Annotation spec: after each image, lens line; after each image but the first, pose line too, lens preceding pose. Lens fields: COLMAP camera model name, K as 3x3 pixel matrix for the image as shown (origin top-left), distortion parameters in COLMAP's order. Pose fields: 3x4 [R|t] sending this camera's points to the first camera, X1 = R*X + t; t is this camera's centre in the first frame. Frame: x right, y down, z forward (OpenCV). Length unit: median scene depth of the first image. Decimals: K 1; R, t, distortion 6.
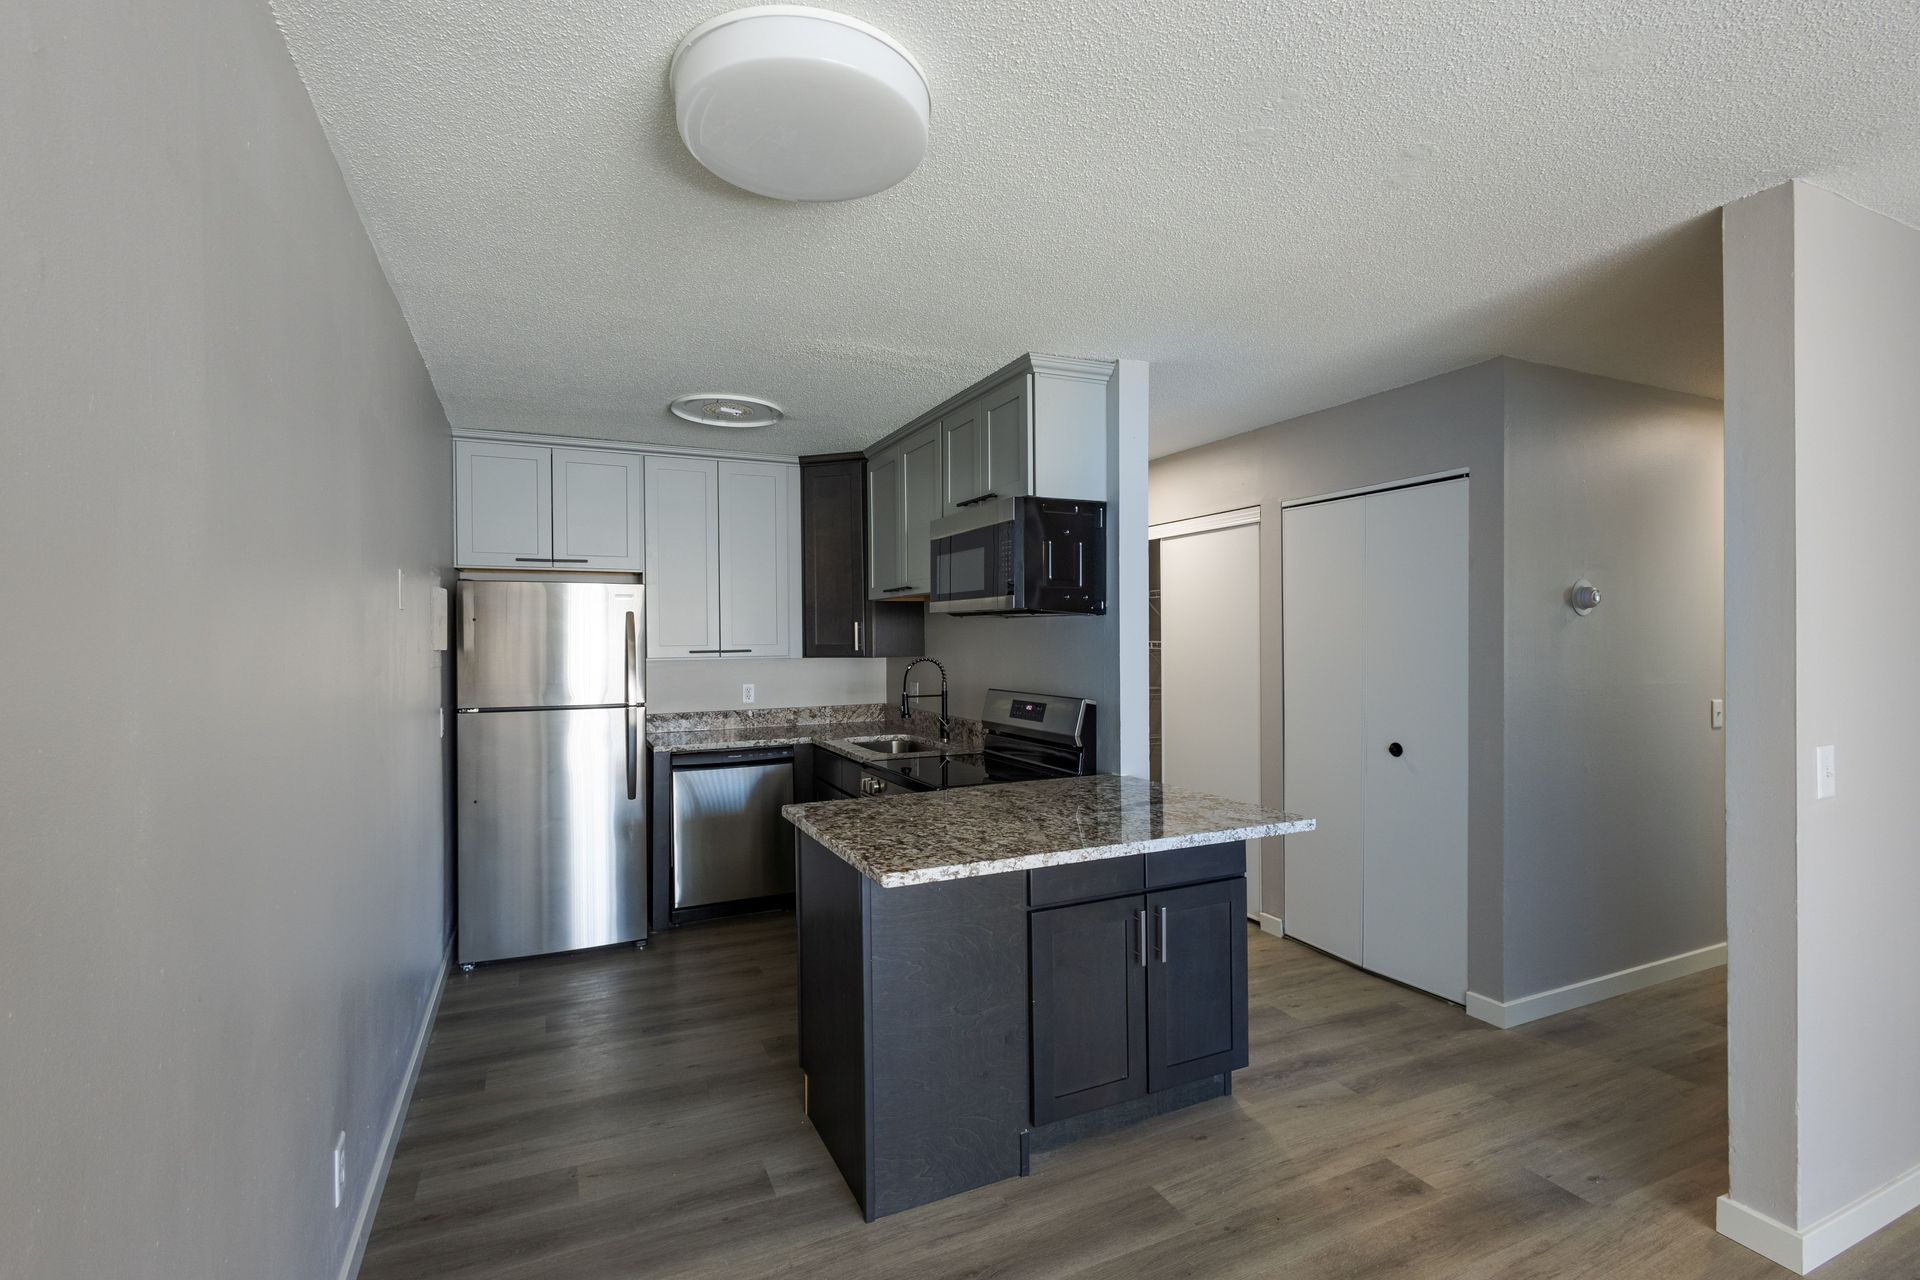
lens RADIAL K [[893.8, 0, 989.4], [0, 893.8, 636.2], [0, 0, 1]] dist [0.020379, -0.000410]
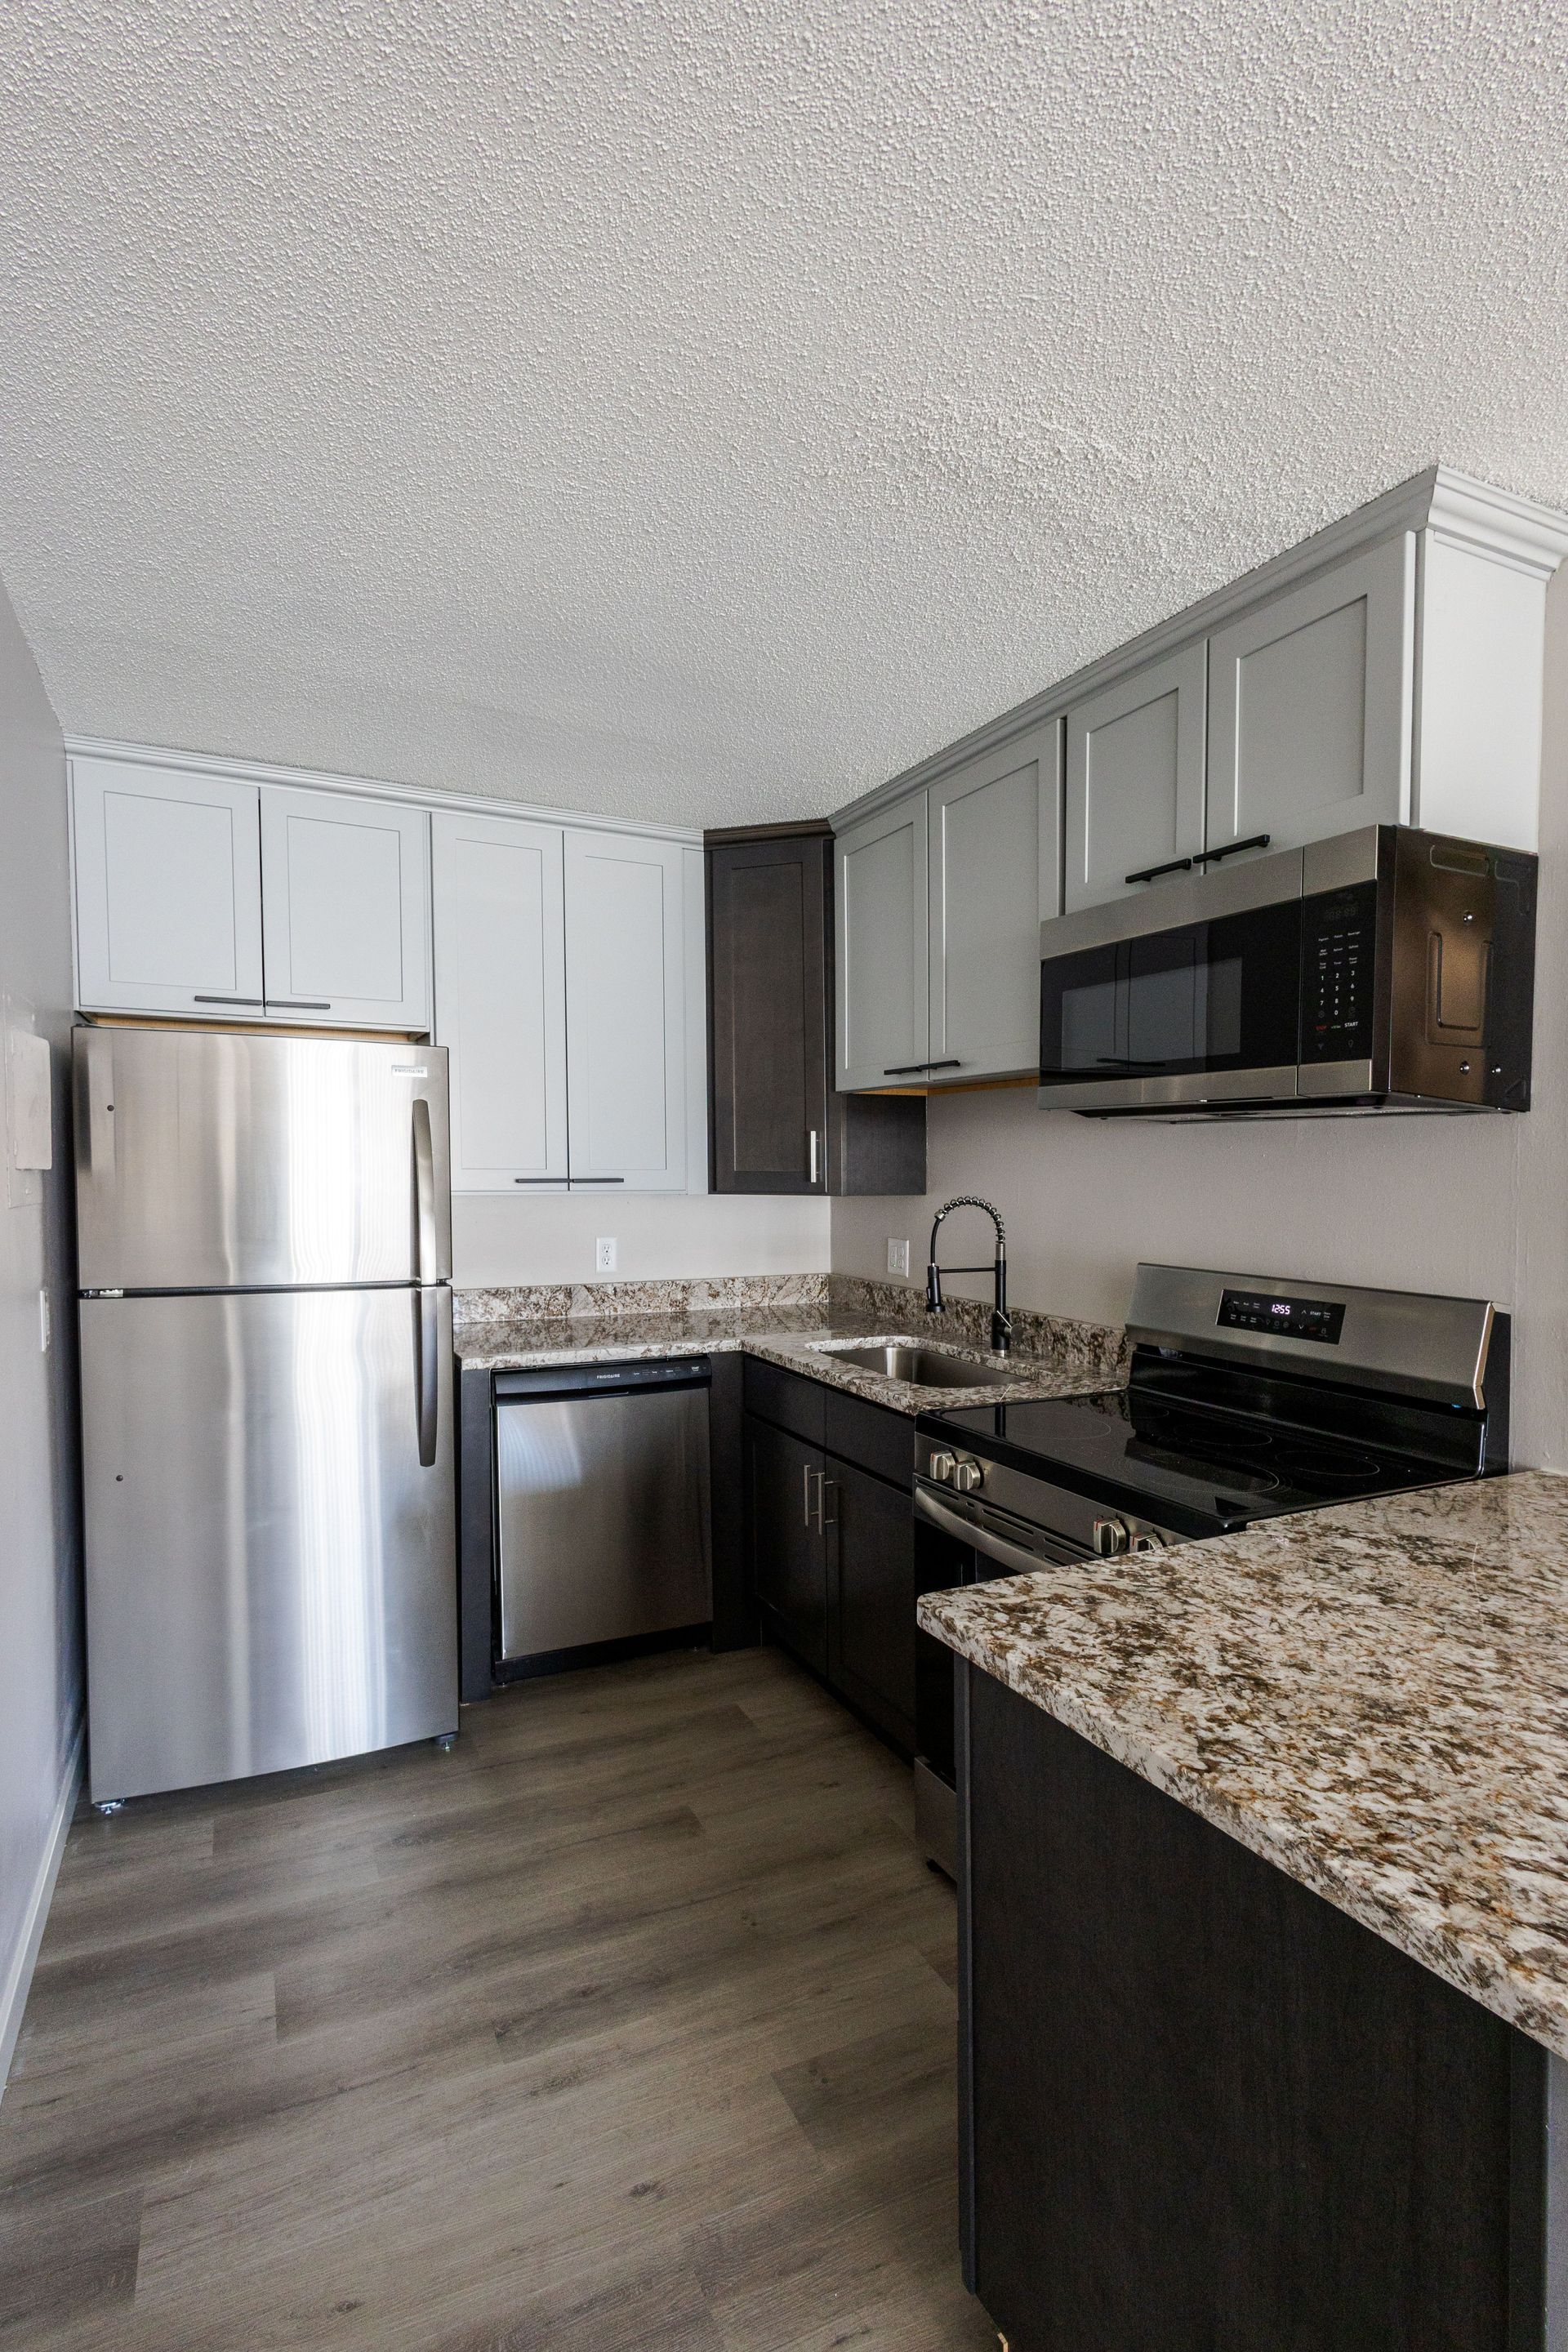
lens RADIAL K [[1094.9, 0, 794.9], [0, 1094.9, 1222.9], [0, 0, 1]] dist [0.020379, -0.000410]
pose [[0.999814, 0.014532, 0.012685, -0.185778], [-0.015178, 0.998509, 0.052433, 0.005999], [-0.011904, -0.052616, 0.998544, 0.352893]]
